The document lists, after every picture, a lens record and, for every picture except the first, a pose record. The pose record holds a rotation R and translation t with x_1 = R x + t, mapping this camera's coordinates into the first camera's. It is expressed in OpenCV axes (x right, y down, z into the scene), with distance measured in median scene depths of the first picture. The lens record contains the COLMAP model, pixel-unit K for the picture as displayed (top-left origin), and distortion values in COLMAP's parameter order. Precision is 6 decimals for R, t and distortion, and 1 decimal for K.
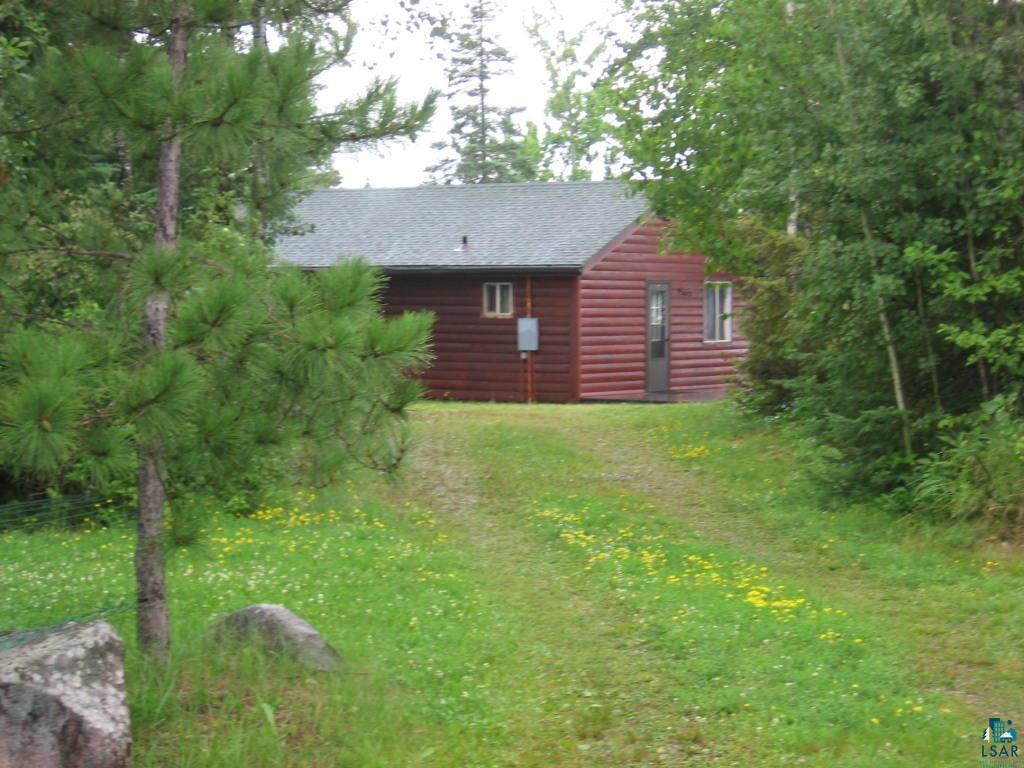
lens RADIAL K [[2466.9, 0, 512.0], [0, 2466.9, 384.0], [0, 0, 1]] dist [0.010889, 0.031590]
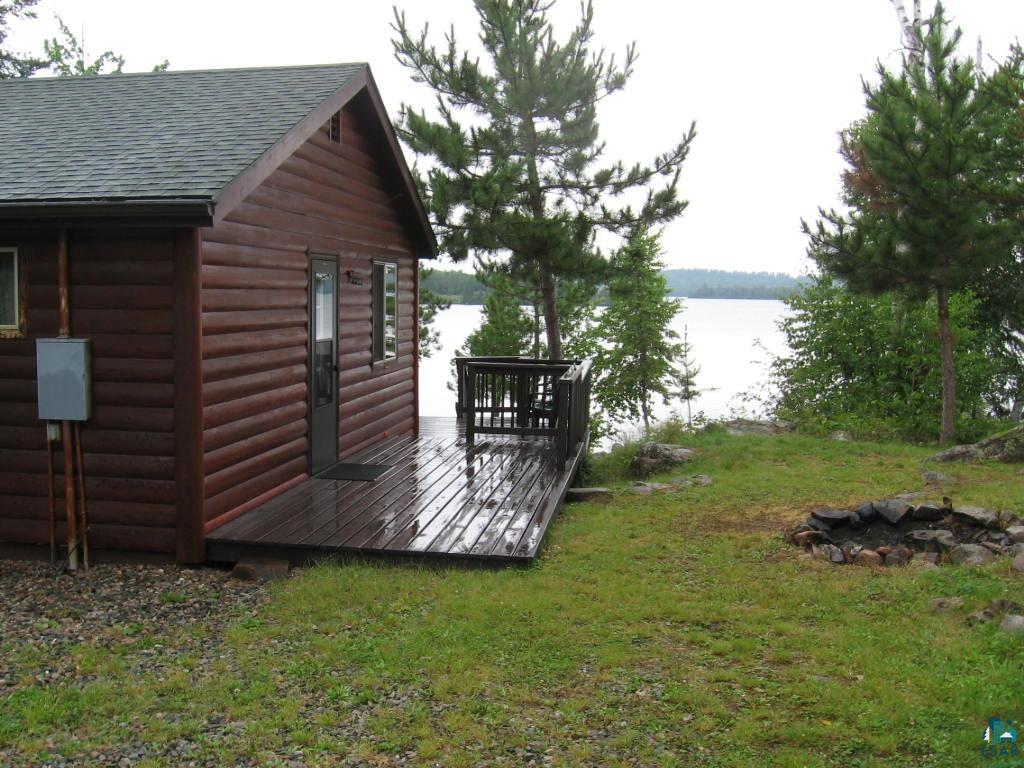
lens RADIAL K [[1040.4, 0, 437.7], [0, 1040.4, 383.1], [0, 0, 1]] dist [-0.080071, -0.001921]
pose [[0.934093, -0.023064, 0.356285, 0.003167], [0.004347, 0.998572, 0.053248, -0.023355], [-0.357004, -0.048190, 0.932859, 0.688362]]
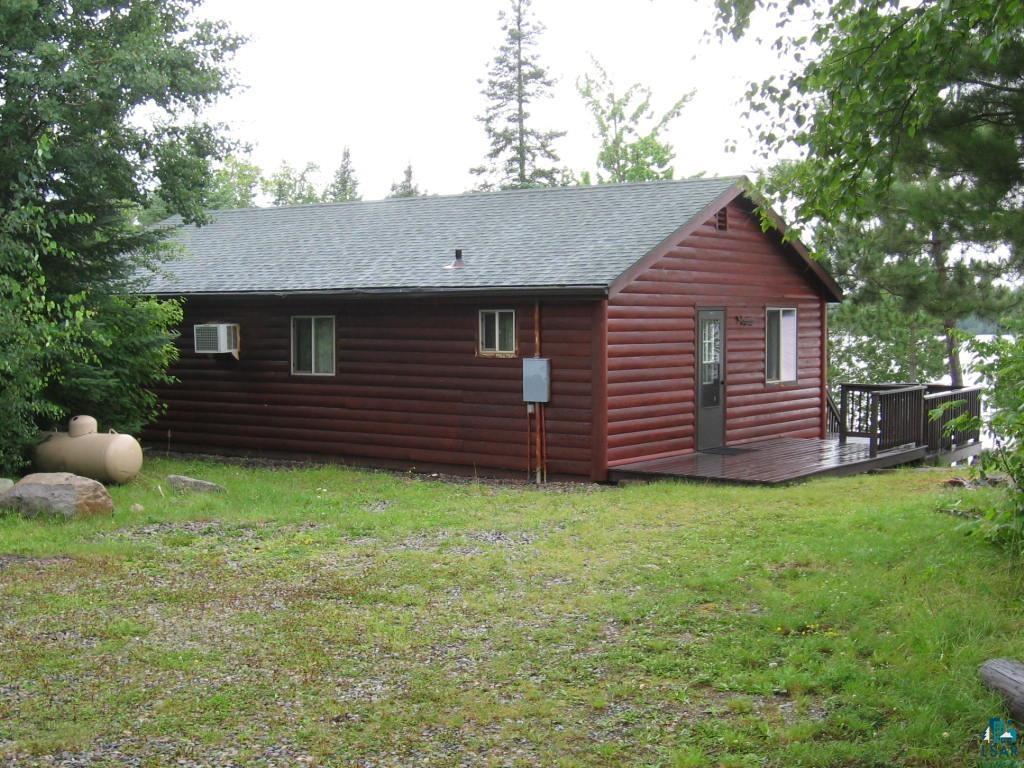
lens RADIAL K [[1379.5, 0, 512.0], [0, 1379.5, 384.0], [0, 0, 1]] dist [-0.096850, -0.016543]
pose [[0.997962, 0.000704, -0.063814, 0.021299], [0.000194, 0.999901, 0.014055, -0.020635], [0.063817, -0.014039, 0.997863, 0.491893]]
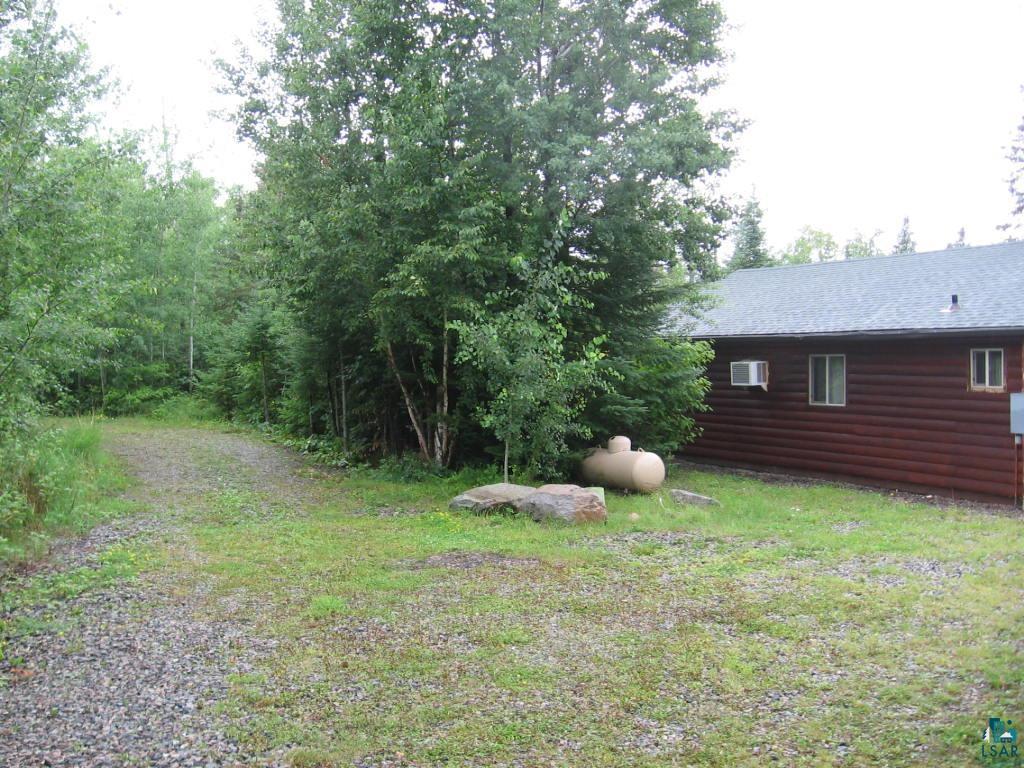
lens RADIAL K [[1071.9, 0, 512.0], [0, 1071.9, 384.0], [0, 0, 1]] dist [-0.187219, 0.230119]
pose [[0.845201, 0.007059, -0.534401, 0.038132], [-0.011028, 0.999930, -0.004234, -0.022068], [0.534334, 0.009472, 0.845220, 0.525971]]
